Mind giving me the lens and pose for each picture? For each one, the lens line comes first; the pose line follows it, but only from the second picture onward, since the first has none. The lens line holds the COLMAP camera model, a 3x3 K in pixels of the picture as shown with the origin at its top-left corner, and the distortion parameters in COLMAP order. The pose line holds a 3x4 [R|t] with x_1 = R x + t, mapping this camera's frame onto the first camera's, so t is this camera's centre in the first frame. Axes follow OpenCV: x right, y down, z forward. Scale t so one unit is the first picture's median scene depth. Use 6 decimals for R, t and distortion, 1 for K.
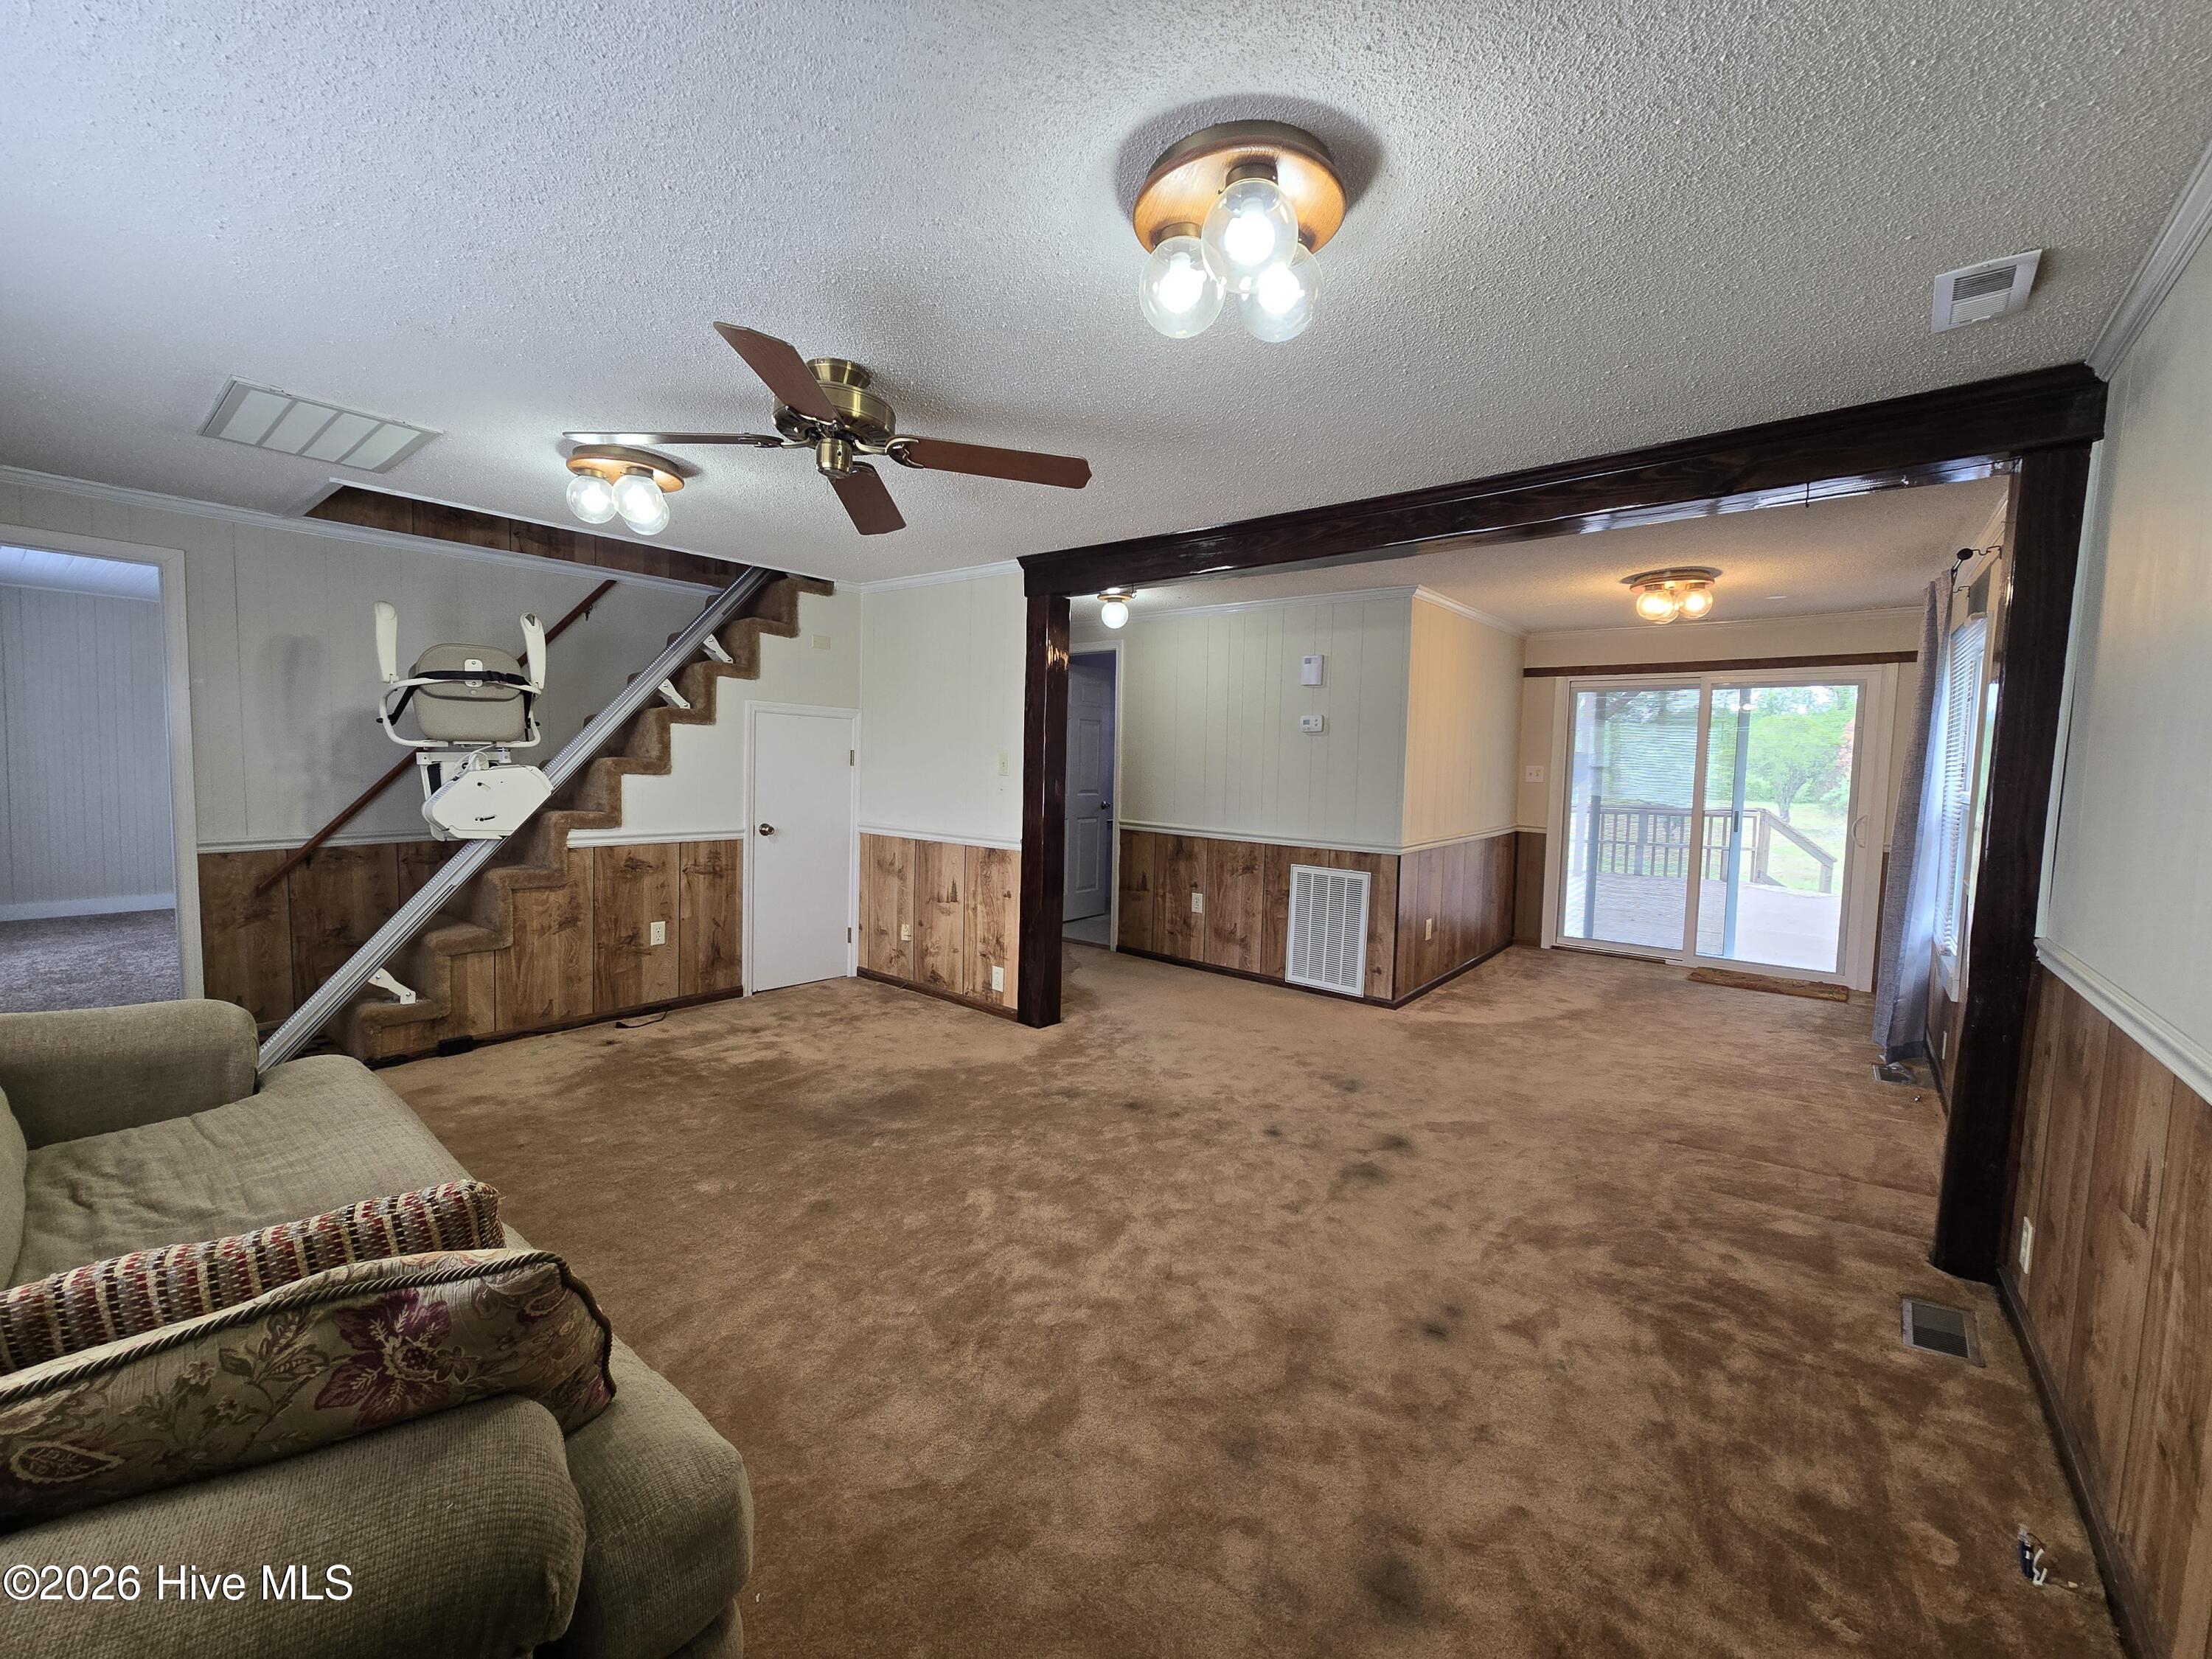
lens RADIAL K [[898.1, 0, 1094.1], [0, 898.1, 818.9], [0, 0, 1]] dist [0.001168, -0.003723]
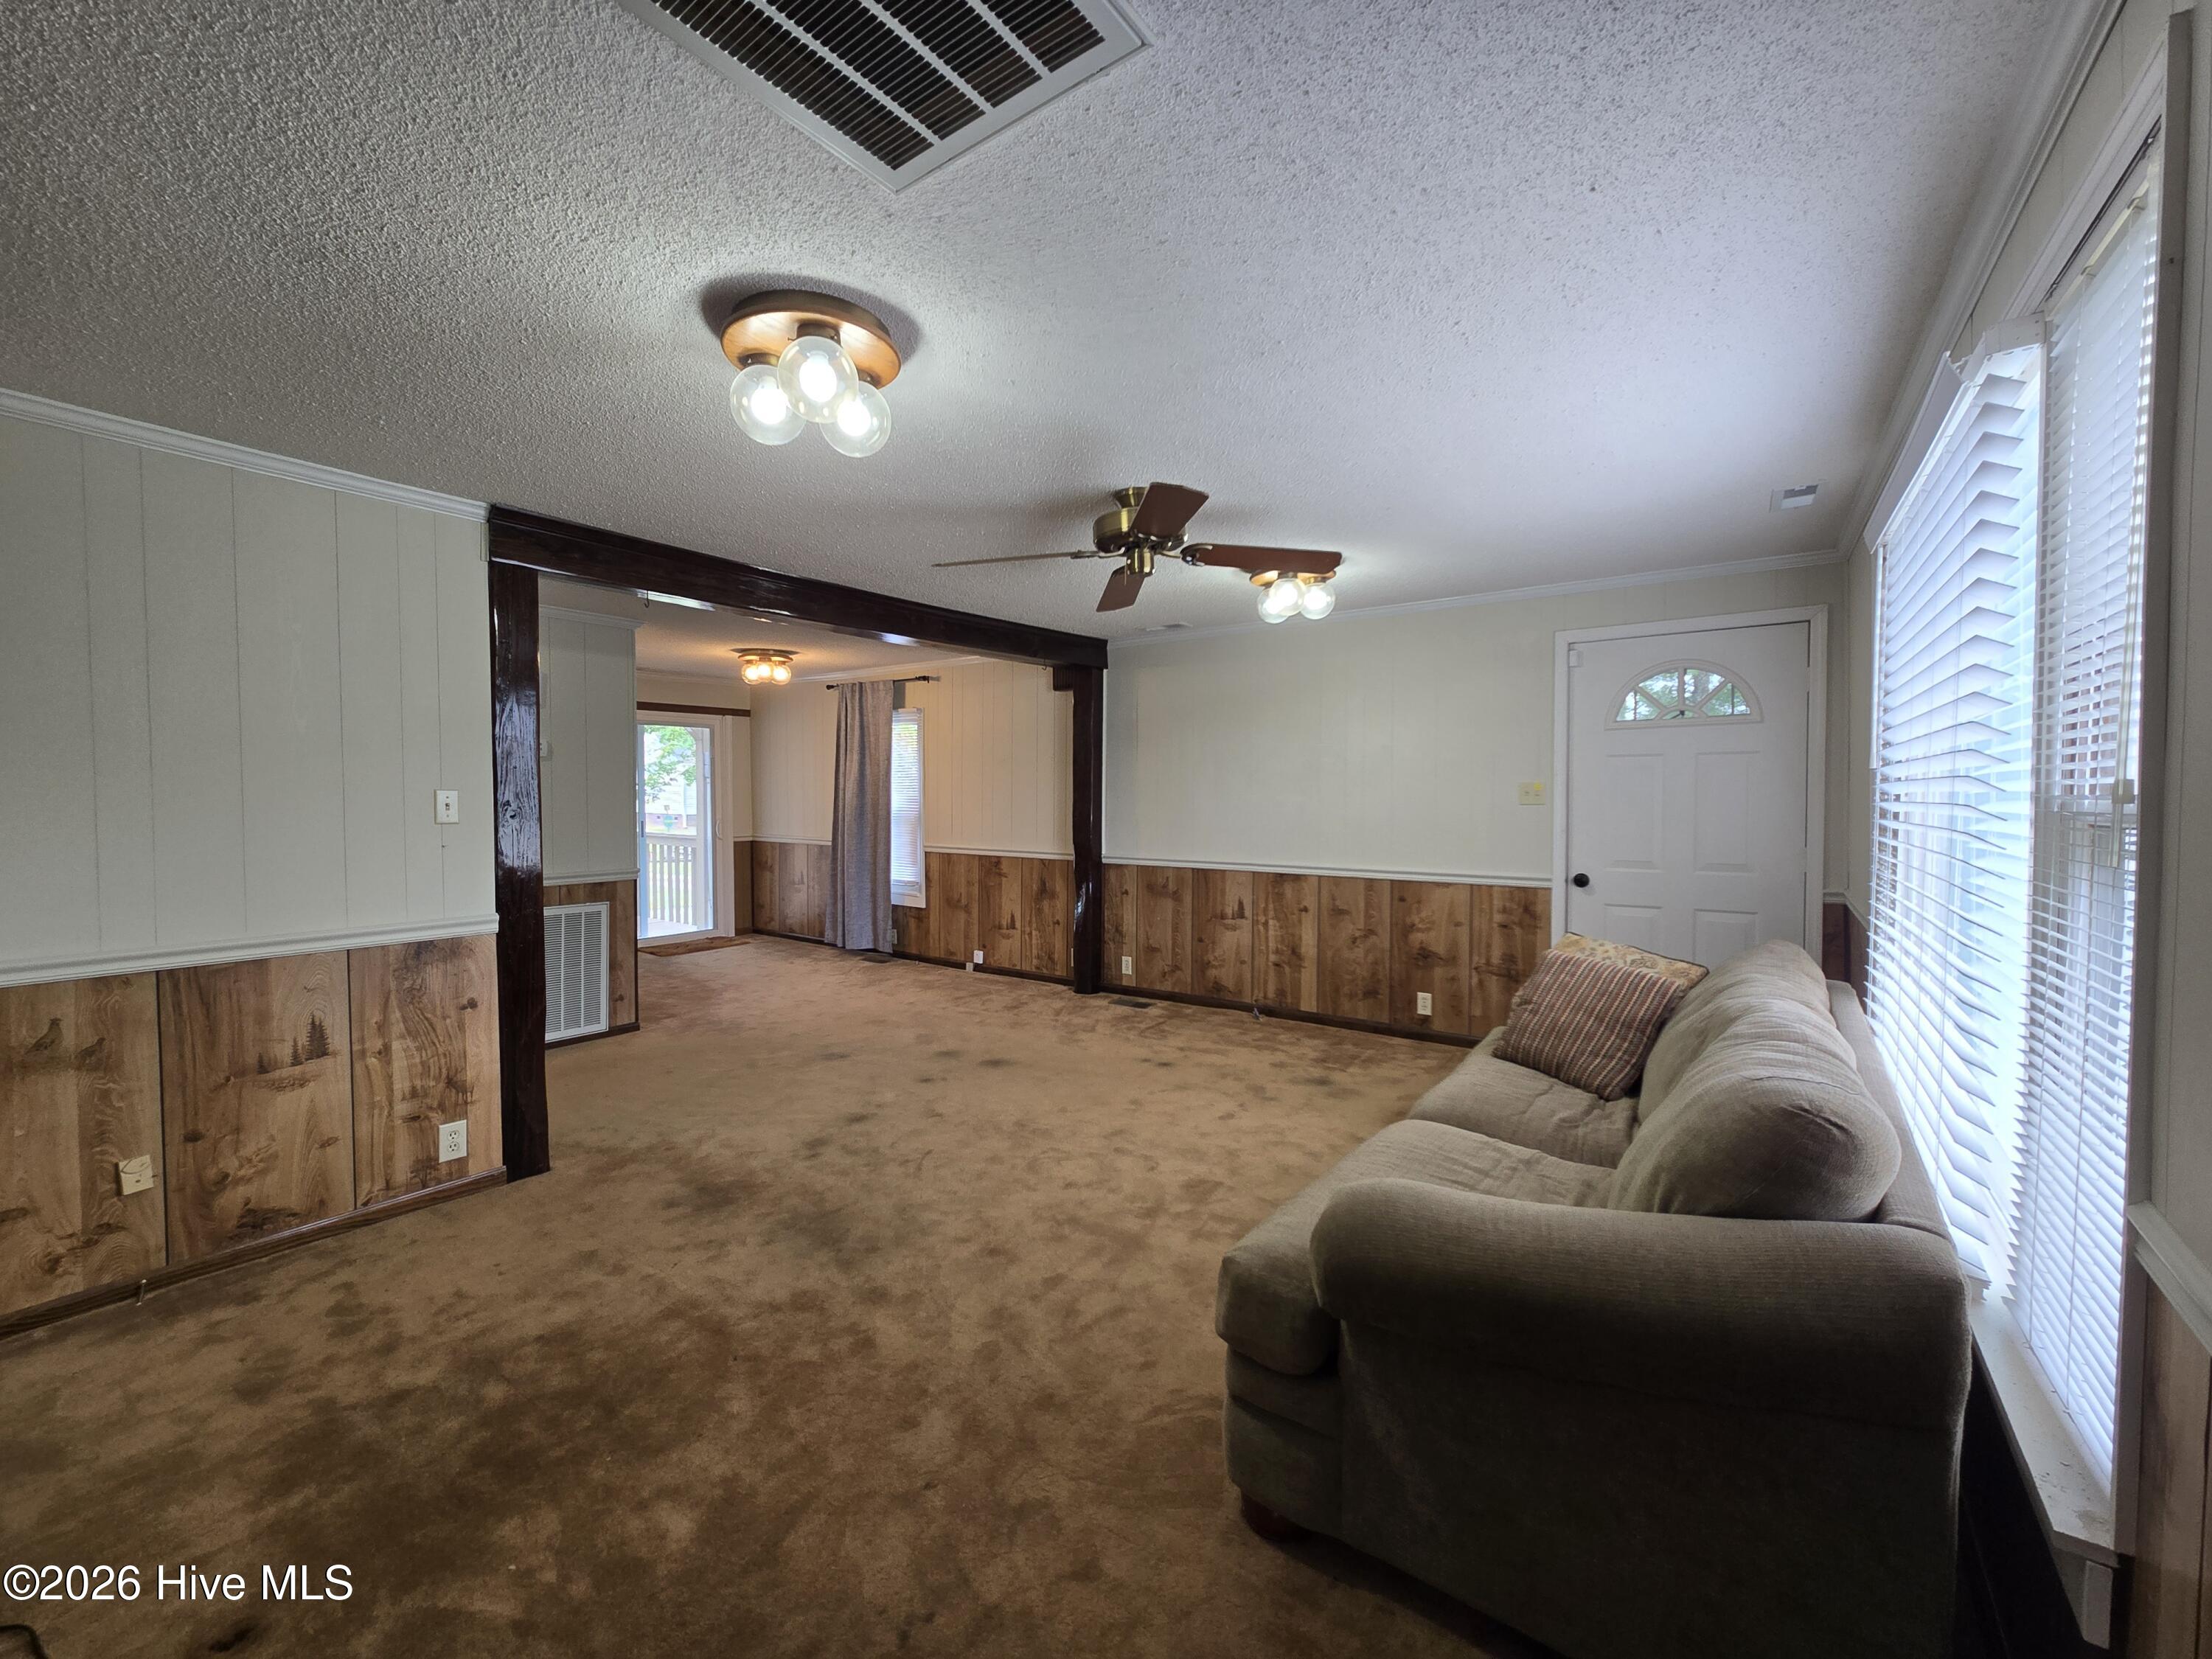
lens RADIAL K [[893.6, 0, 1091.5], [0, 893.6, 821.2], [0, 0, 1]] dist [-0.006922, -0.000711]
pose [[-0.057089, -0.056735, 0.996756, -0.732484], [0.060693, 0.996340, 0.060187, -0.058026], [-0.996523, 0.063932, -0.053437, 0.550041]]
